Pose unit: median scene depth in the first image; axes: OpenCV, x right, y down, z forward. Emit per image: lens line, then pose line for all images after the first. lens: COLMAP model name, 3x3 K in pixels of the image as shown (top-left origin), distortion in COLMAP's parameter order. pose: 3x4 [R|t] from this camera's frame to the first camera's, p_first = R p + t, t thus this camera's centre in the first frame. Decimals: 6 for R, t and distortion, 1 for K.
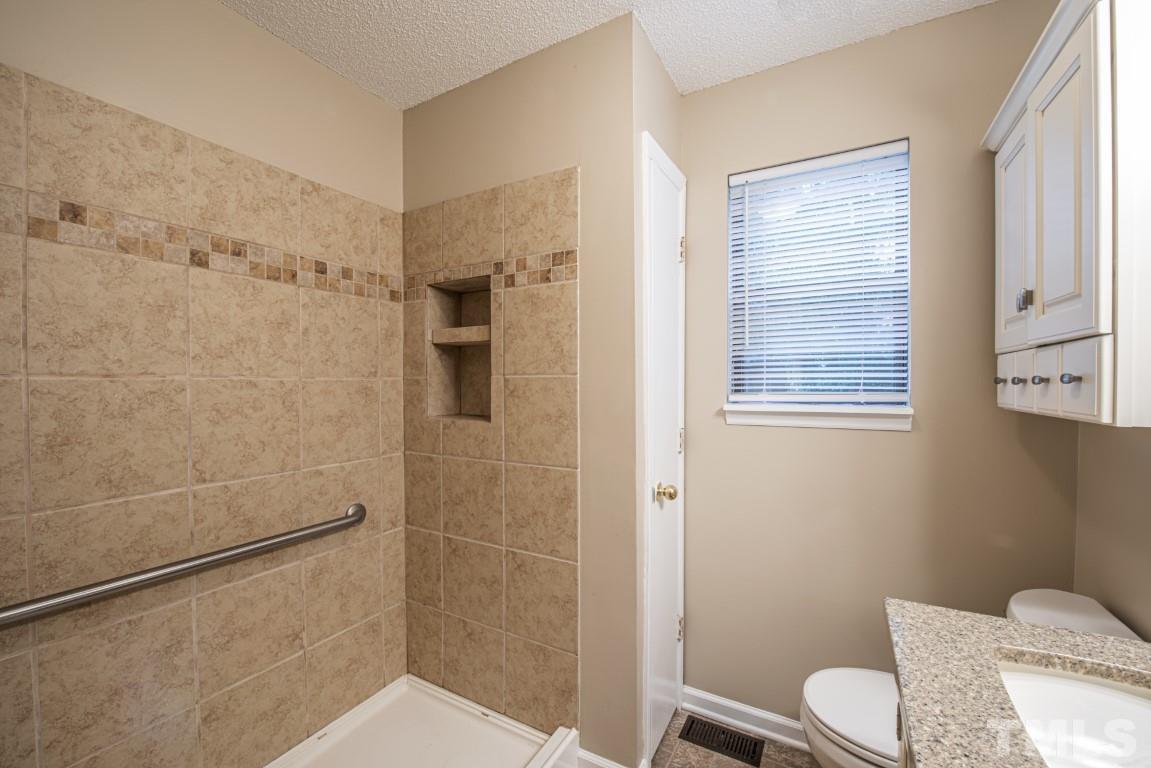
lens RADIAL K [[462.8, 0, 577.8], [0, 462.8, 388.5], [0, 0, 1]] dist [-0.014652, -0.000927]
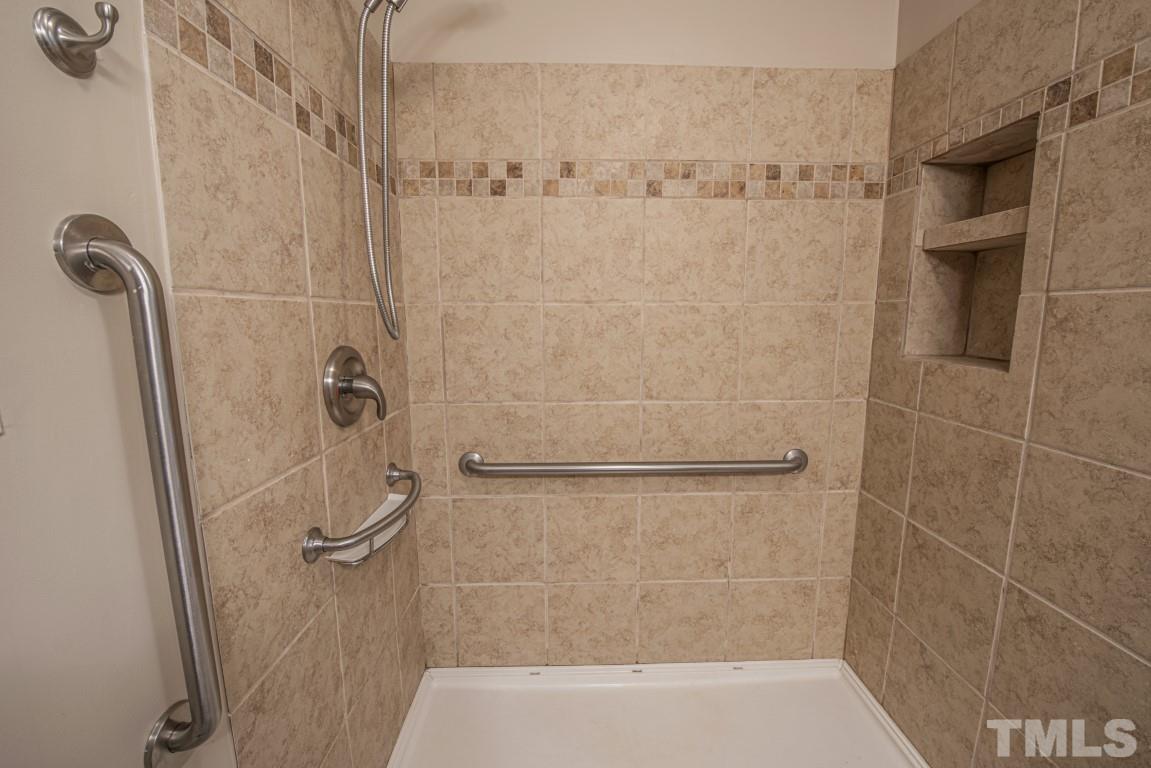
lens RADIAL K [[462.8, 0, 577.4], [0, 462.8, 381.1], [0, 0, 1]] dist [-0.014652, -0.000927]
pose [[0.515052, 0.123083, -0.848276, 0.030697], [-0.009271, 0.990379, 0.138073, 0.008022], [0.857109, -0.063251, 0.511238, 0.232716]]
